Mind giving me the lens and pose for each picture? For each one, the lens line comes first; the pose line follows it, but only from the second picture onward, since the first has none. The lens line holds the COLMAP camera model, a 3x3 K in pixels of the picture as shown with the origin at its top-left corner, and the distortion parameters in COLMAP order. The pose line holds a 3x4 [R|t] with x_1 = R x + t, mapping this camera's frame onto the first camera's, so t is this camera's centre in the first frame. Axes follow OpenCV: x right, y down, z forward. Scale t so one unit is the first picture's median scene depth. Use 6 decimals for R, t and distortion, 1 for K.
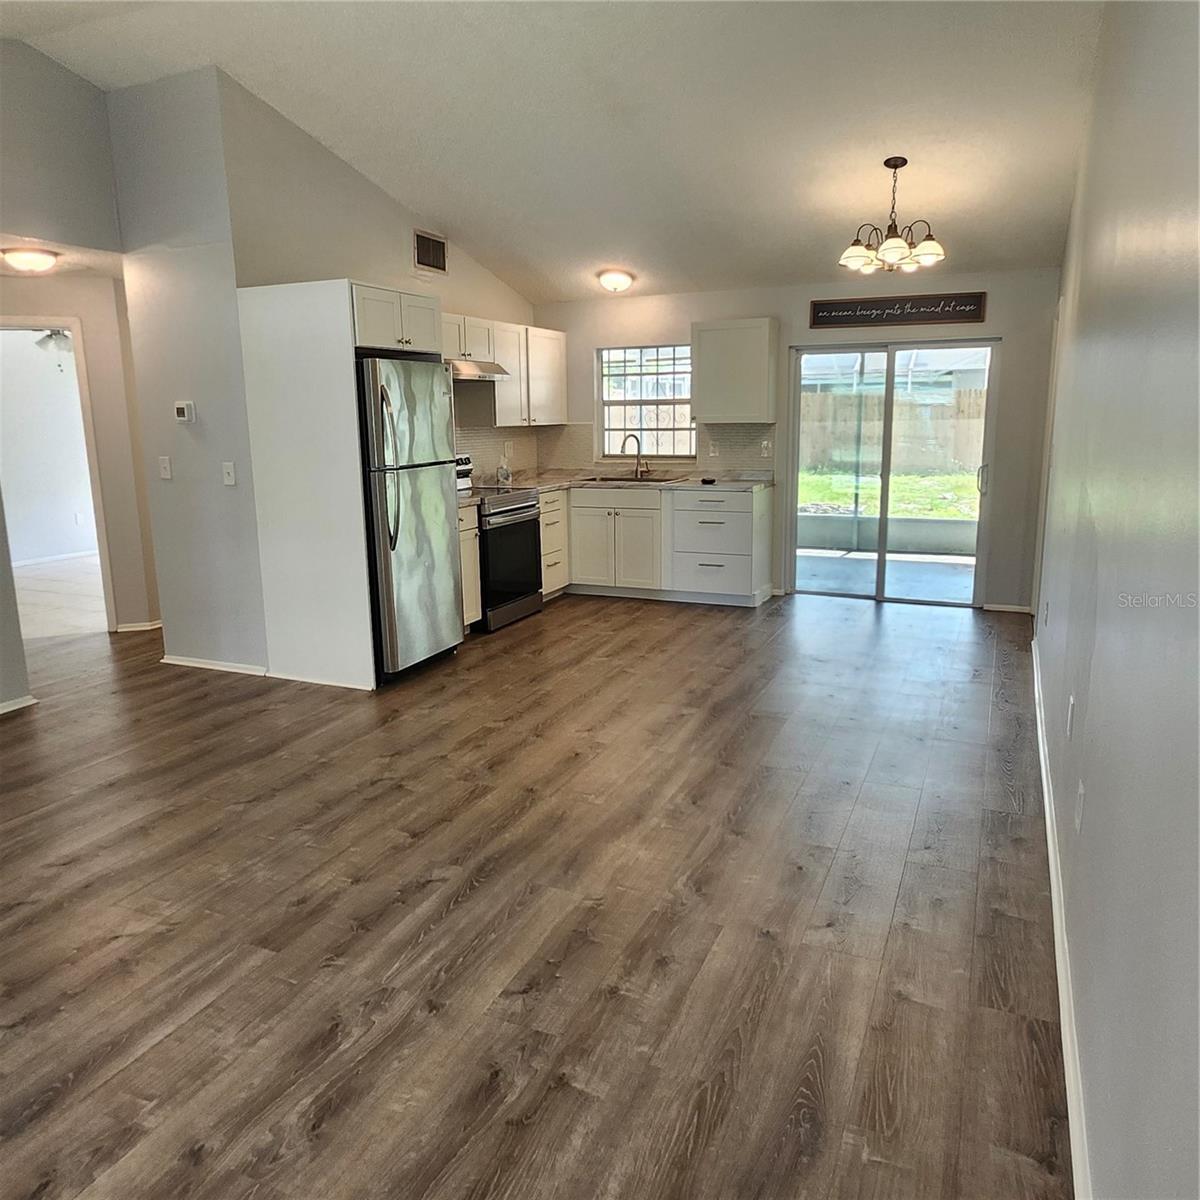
lens RADIAL K [[915.8, 0, 585.4], [0, 915.8, 600.4], [0, 0, 1]] dist [-0.010107, 0.000167]
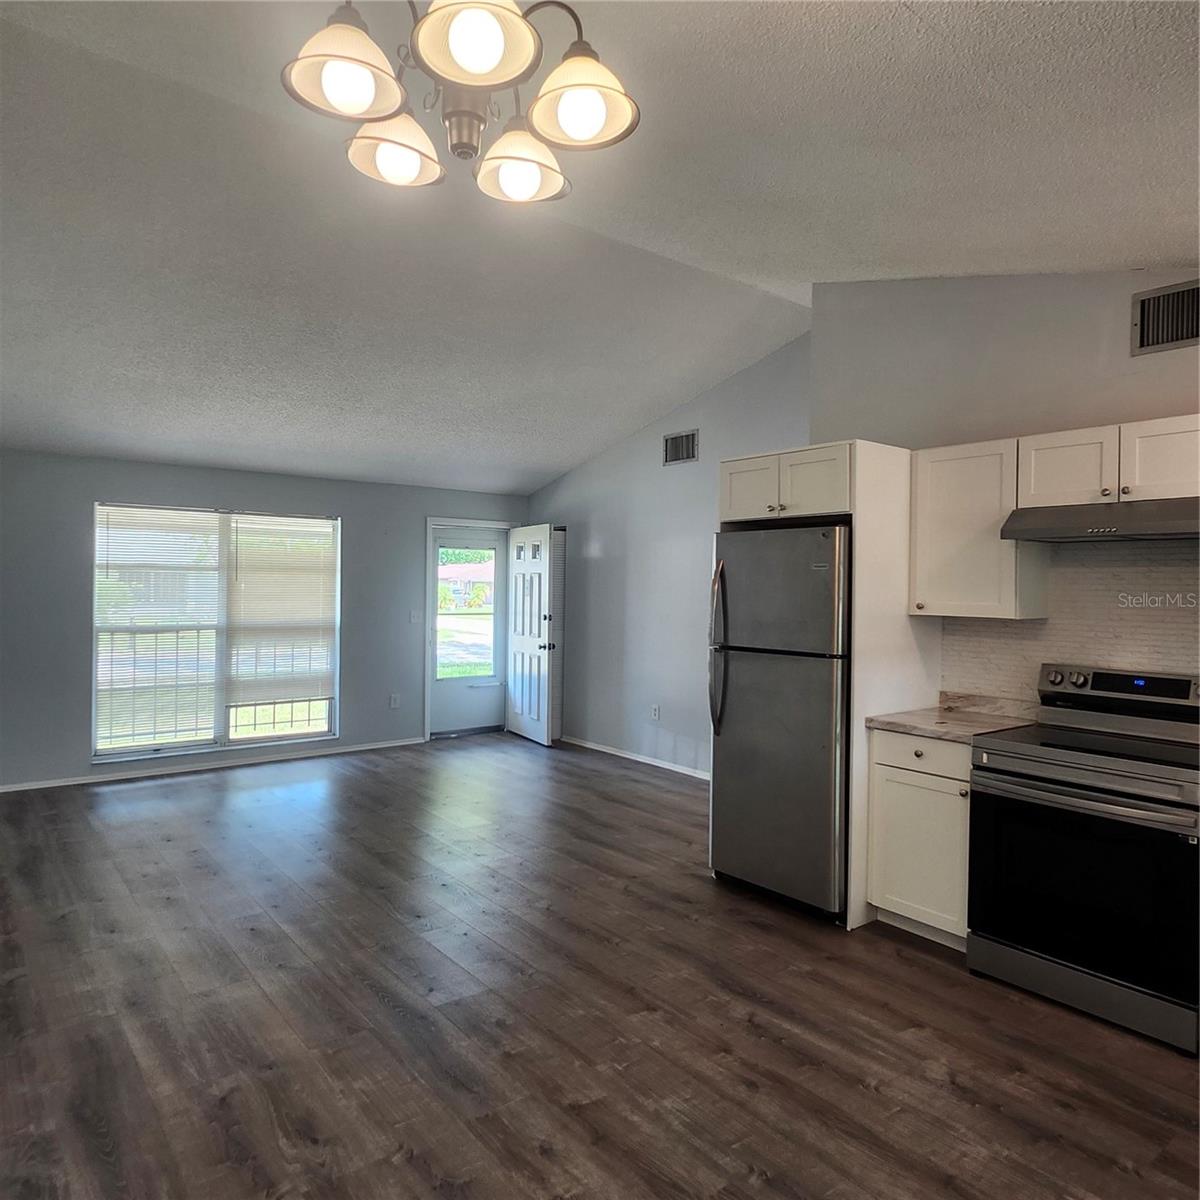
lens RADIAL K [[825.7, 0, 600.0], [0, 825.7, 600.0], [0, 0, 1]] dist [-0.014860, 0.005771]
pose [[-0.459170, 0.022602, -0.888061, 0.403846], [-0.188925, 0.974323, 0.122481, -0.186285], [0.868027, 0.224016, -0.443110, 0.865178]]
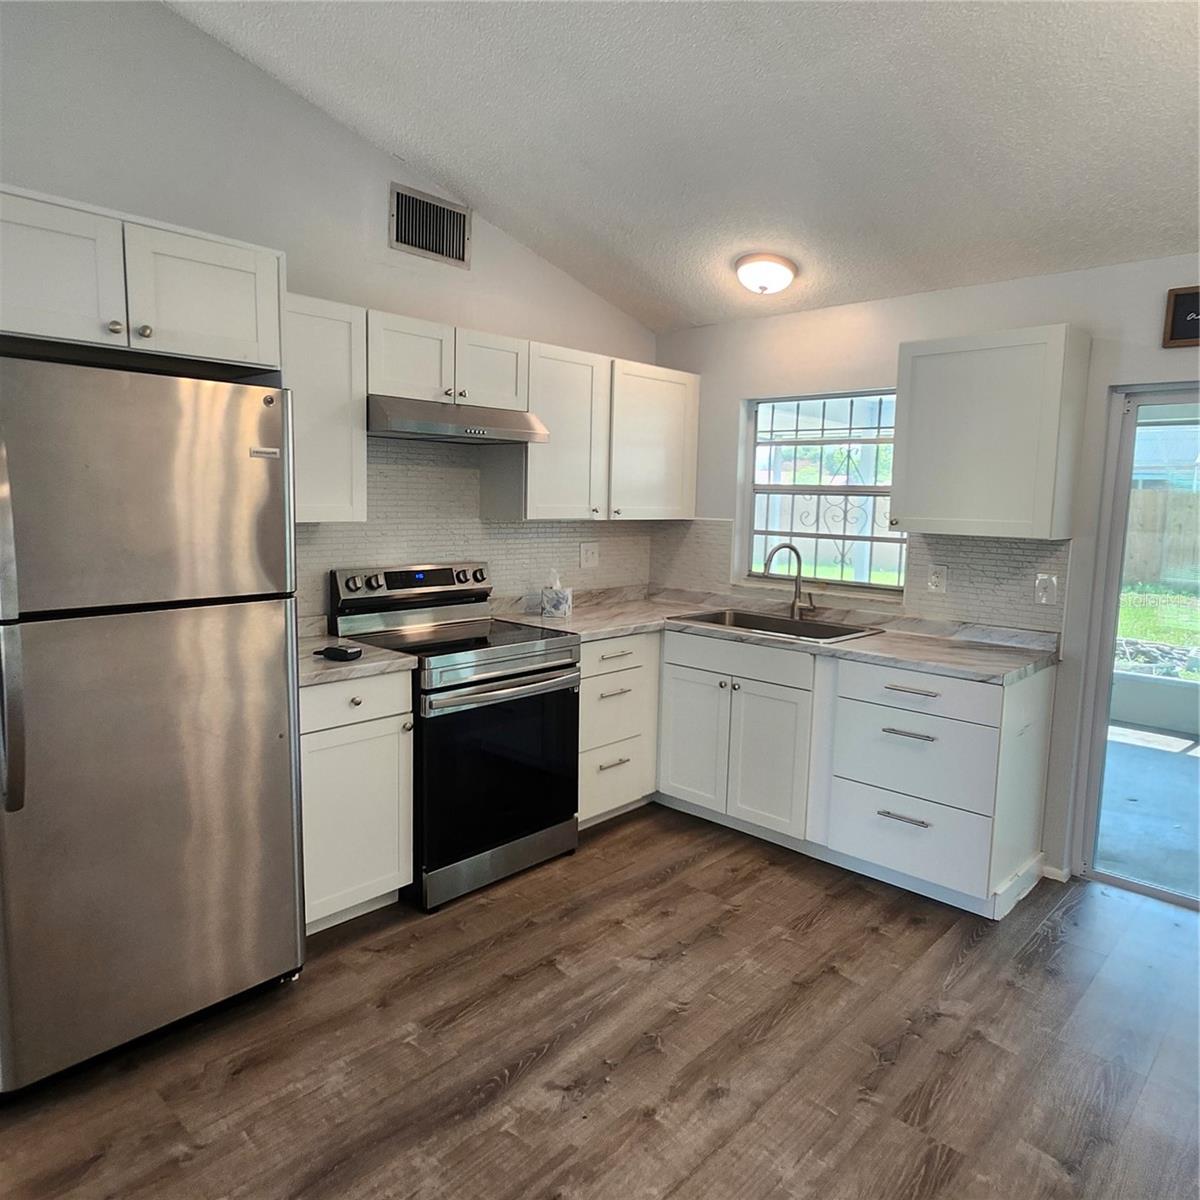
lens RADIAL K [[833.8, 0, 602.0], [0, 833.8, 581.3], [0, 0, 1]] dist [0.014223, -0.002678]
pose [[0.945943, 0.071945, -0.316251, 0.112844], [-0.102690, 0.991358, -0.081631, -0.108708], [0.307646, 0.109694, 0.945157, 0.496010]]
